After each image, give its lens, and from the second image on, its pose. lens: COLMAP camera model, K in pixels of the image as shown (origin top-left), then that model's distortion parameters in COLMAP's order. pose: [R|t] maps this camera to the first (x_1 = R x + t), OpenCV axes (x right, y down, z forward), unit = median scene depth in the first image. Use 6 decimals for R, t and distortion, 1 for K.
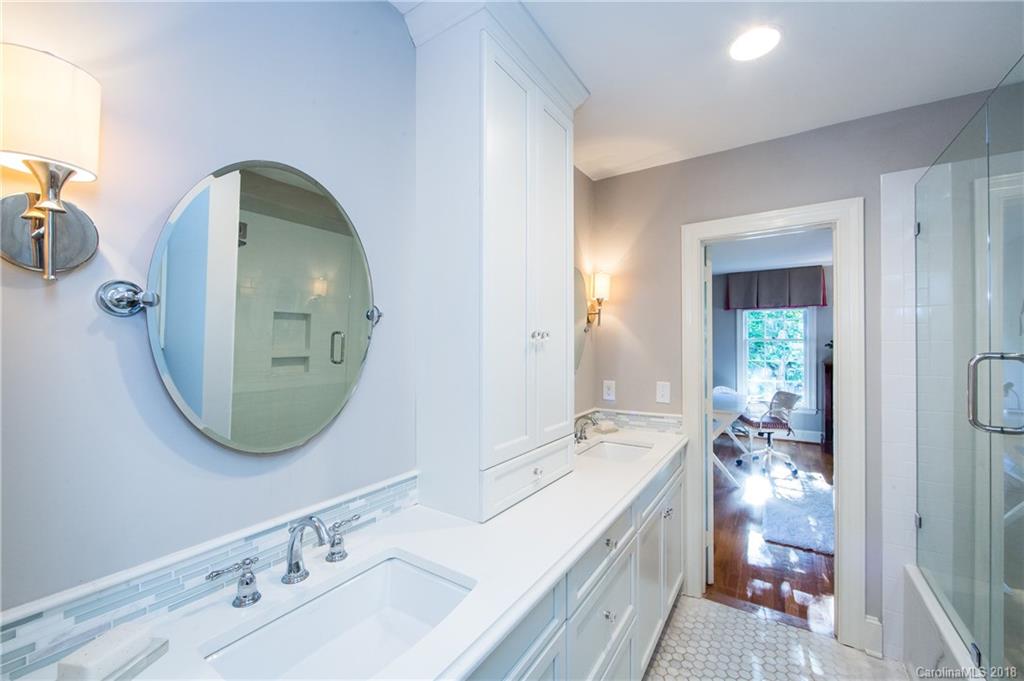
lens RADIAL K [[404.8, 0, 511.8], [0, 404.8, 344.9], [0, 0, 1]] dist [-0.002277, -0.000717]
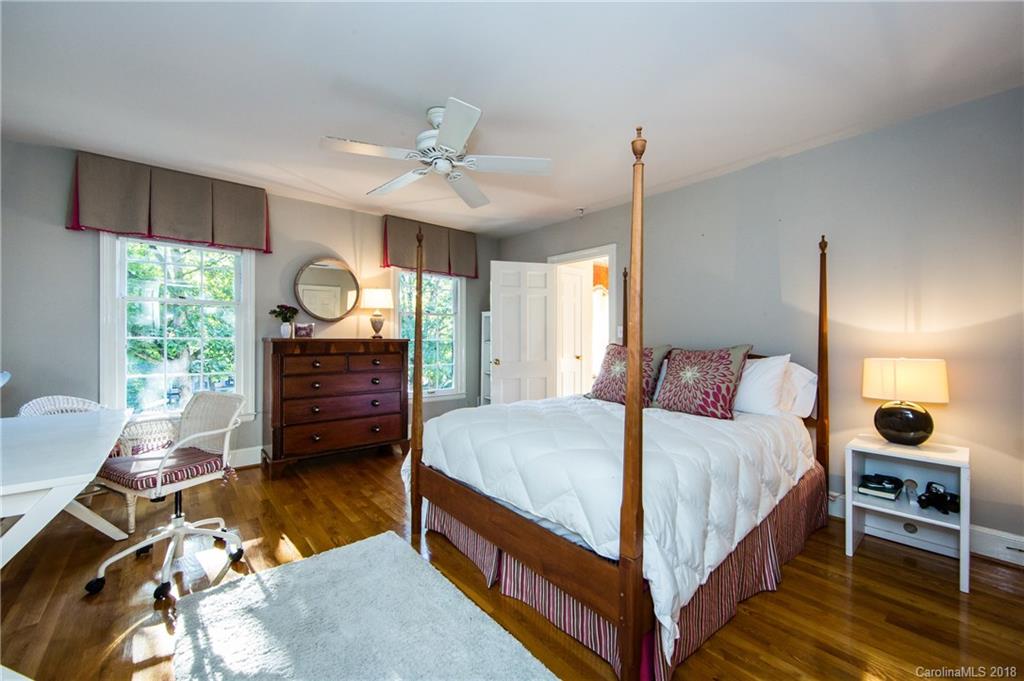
lens RADIAL K [[404.8, 0, 514.0], [0, 404.8, 340.2], [0, 0, 1]] dist [-0.002277, -0.000717]
pose [[0.291267, -0.007053, 0.956616, 0.261874], [-0.001736, 0.999967, 0.007901, 0.038590], [-0.956640, -0.003962, 0.291246, 0.424503]]
